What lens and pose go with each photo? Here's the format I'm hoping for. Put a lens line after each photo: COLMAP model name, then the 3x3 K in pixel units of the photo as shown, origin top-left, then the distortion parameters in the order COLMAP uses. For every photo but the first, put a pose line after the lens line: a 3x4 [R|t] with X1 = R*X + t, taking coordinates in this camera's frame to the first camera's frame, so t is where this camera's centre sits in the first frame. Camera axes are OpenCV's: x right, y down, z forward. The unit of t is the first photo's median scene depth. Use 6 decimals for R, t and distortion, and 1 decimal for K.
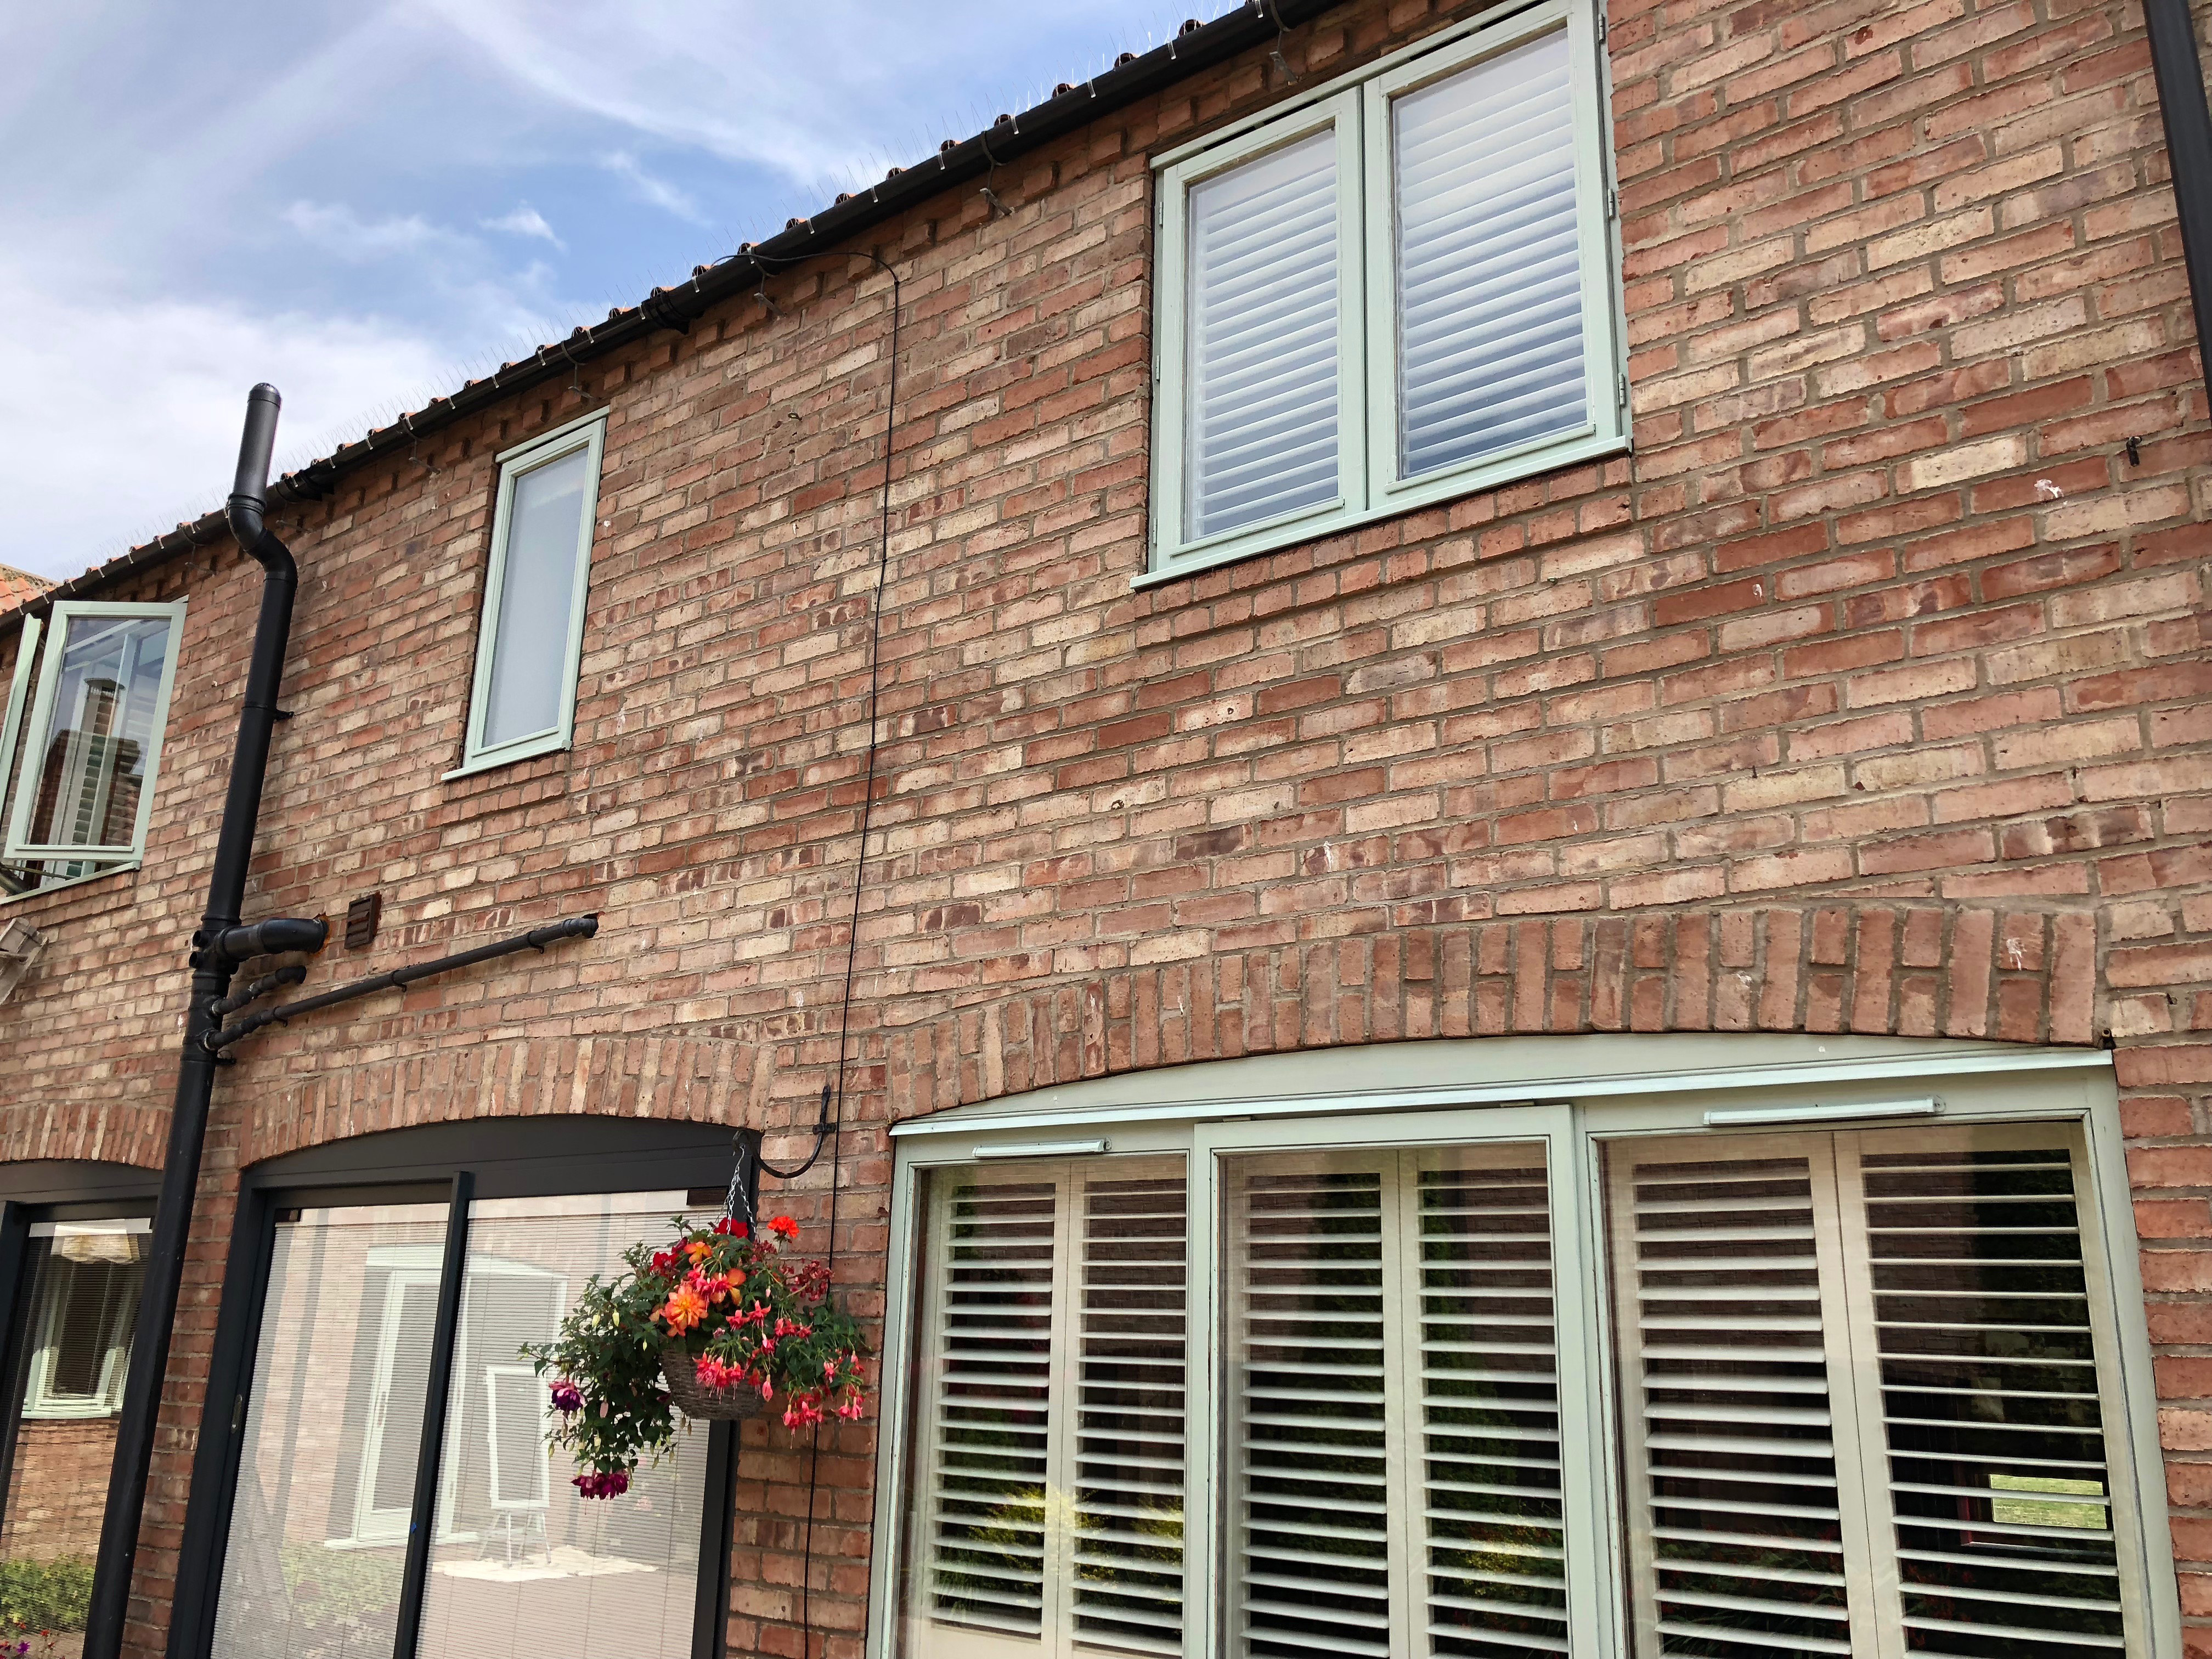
lens RADIAL K [[2011.9, 0, 1106.0], [0, 2011.9, 829.5], [0, 0, 1]] dist [0.022292, -0.007896]
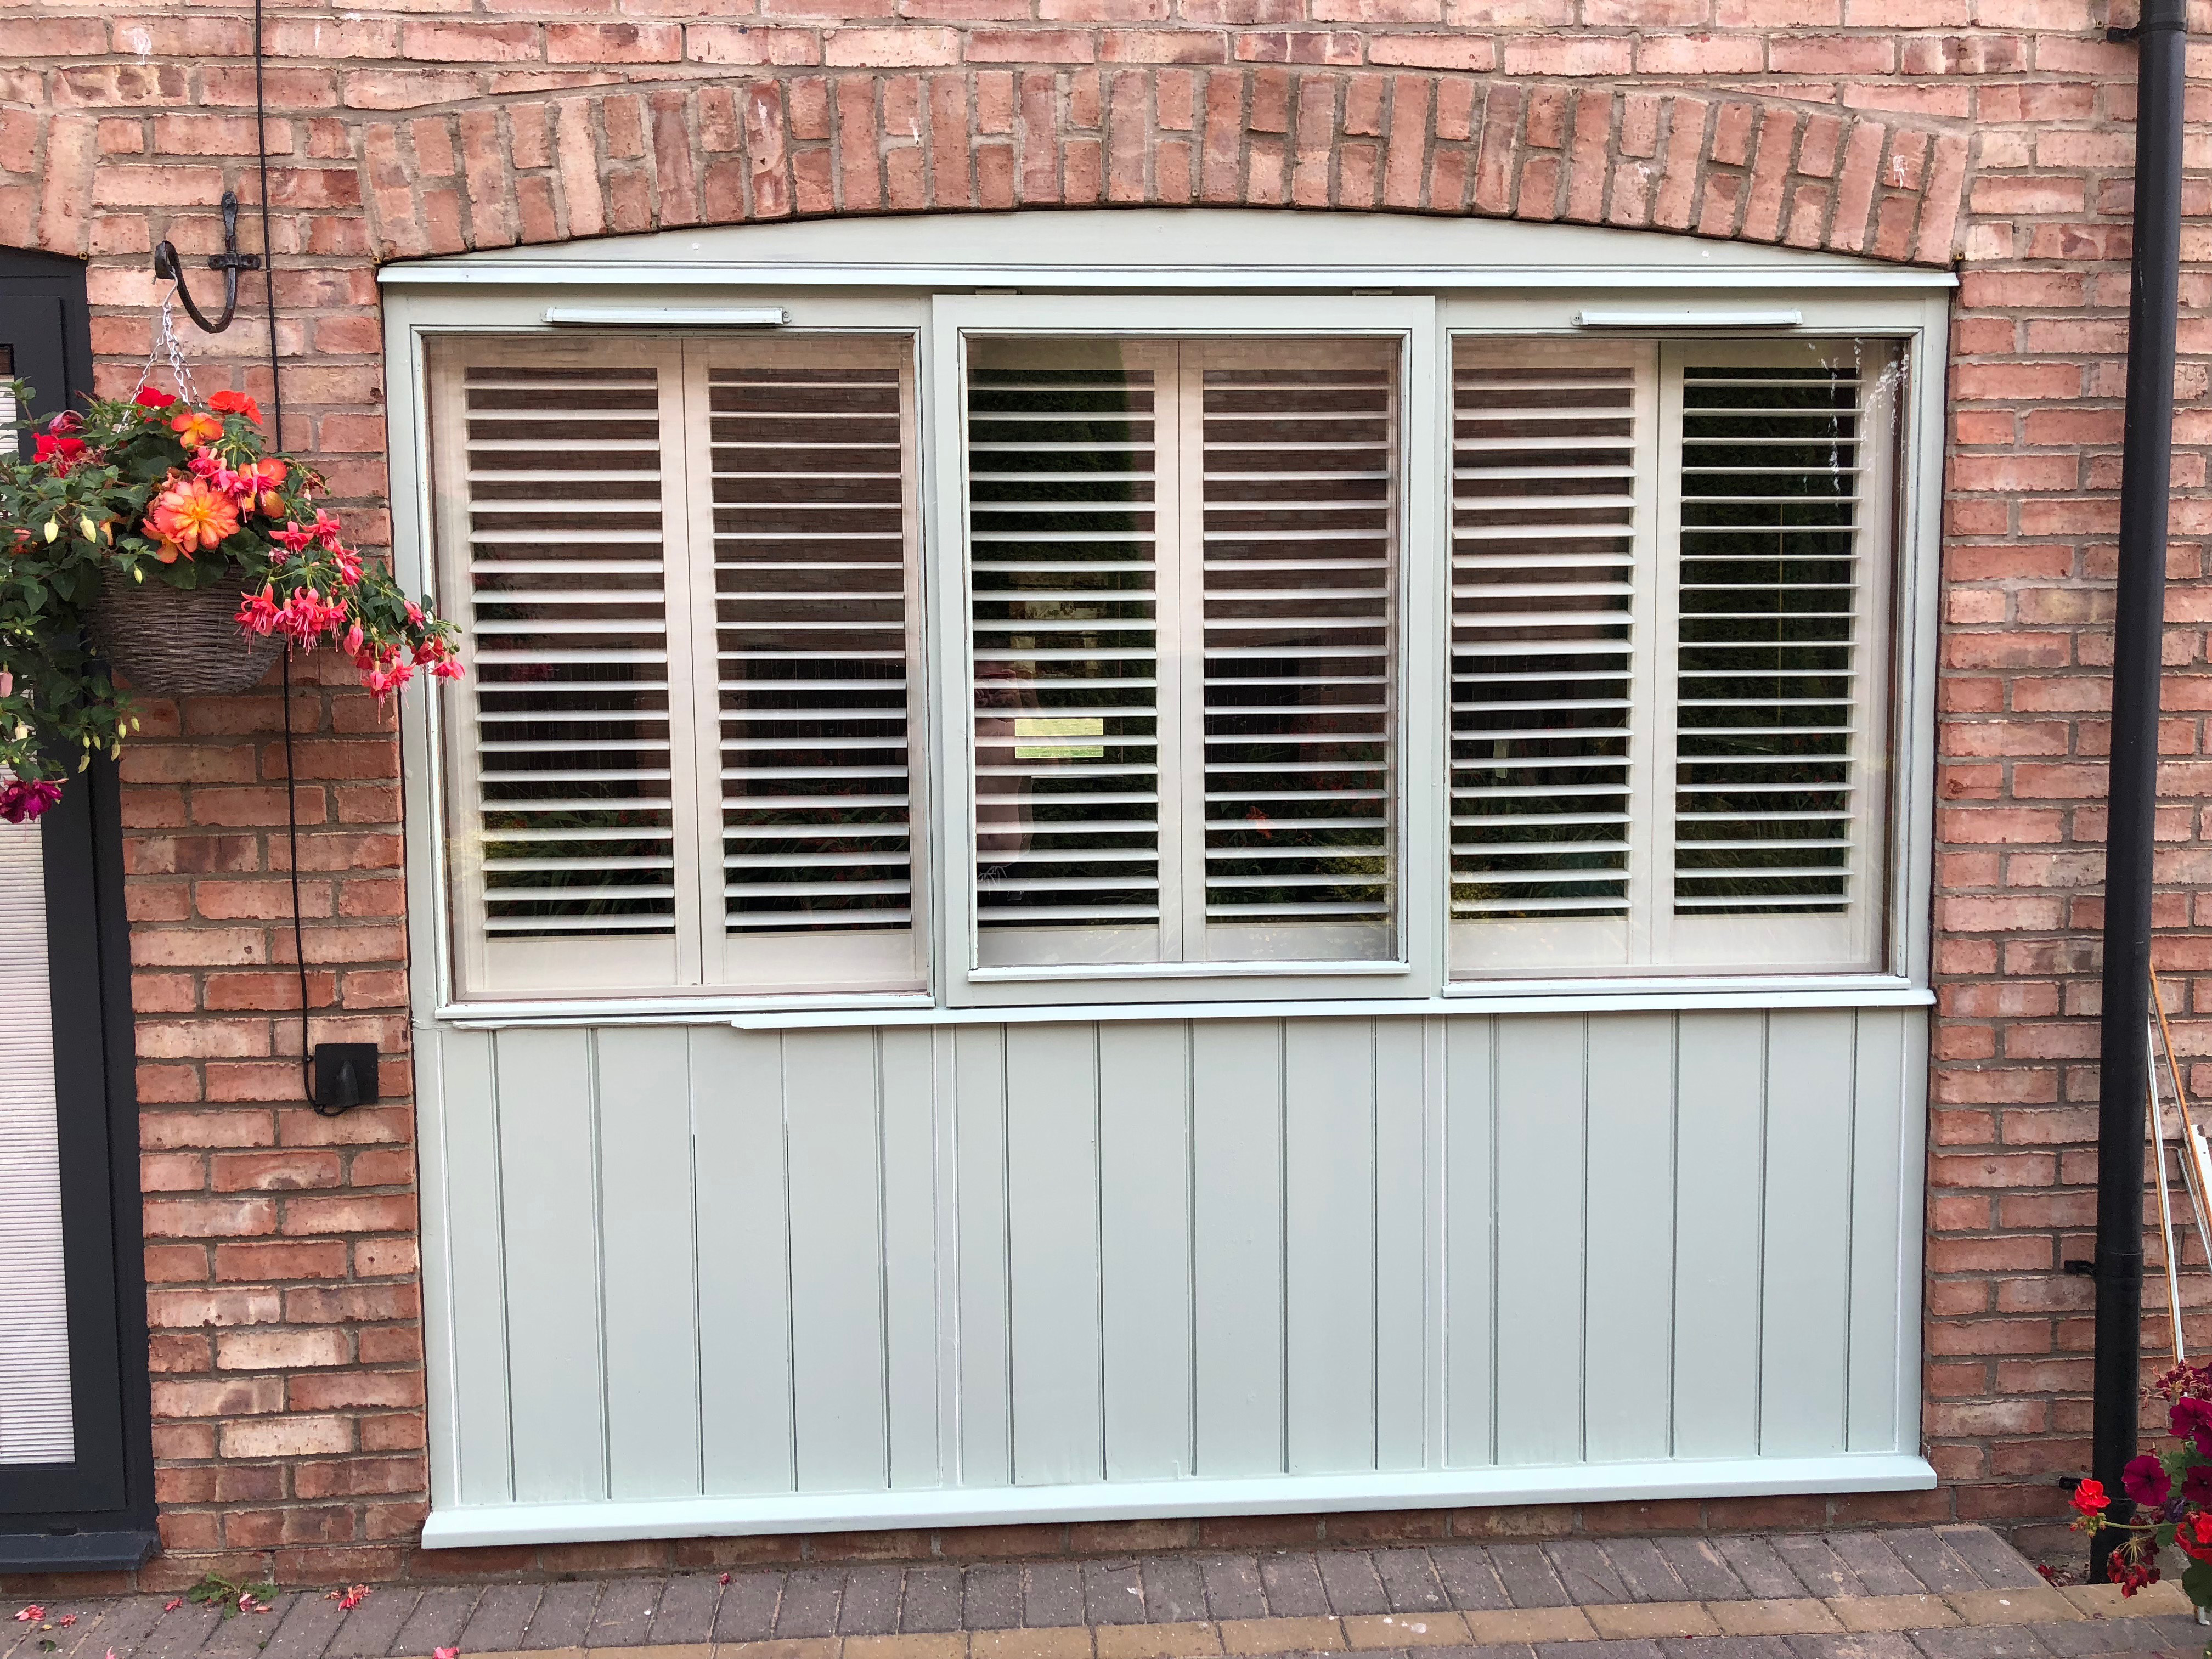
lens RADIAL K [[2011.9, 0, 1106.0], [0, 2011.9, 829.5], [0, 0, 1]] dist [0.022292, -0.007896]
pose [[0.724000, -0.118413, 0.679561, -0.492973], [-0.143838, 0.937584, 0.316618, 0.090037], [-0.674637, -0.326978, 0.661778, 0.395657]]
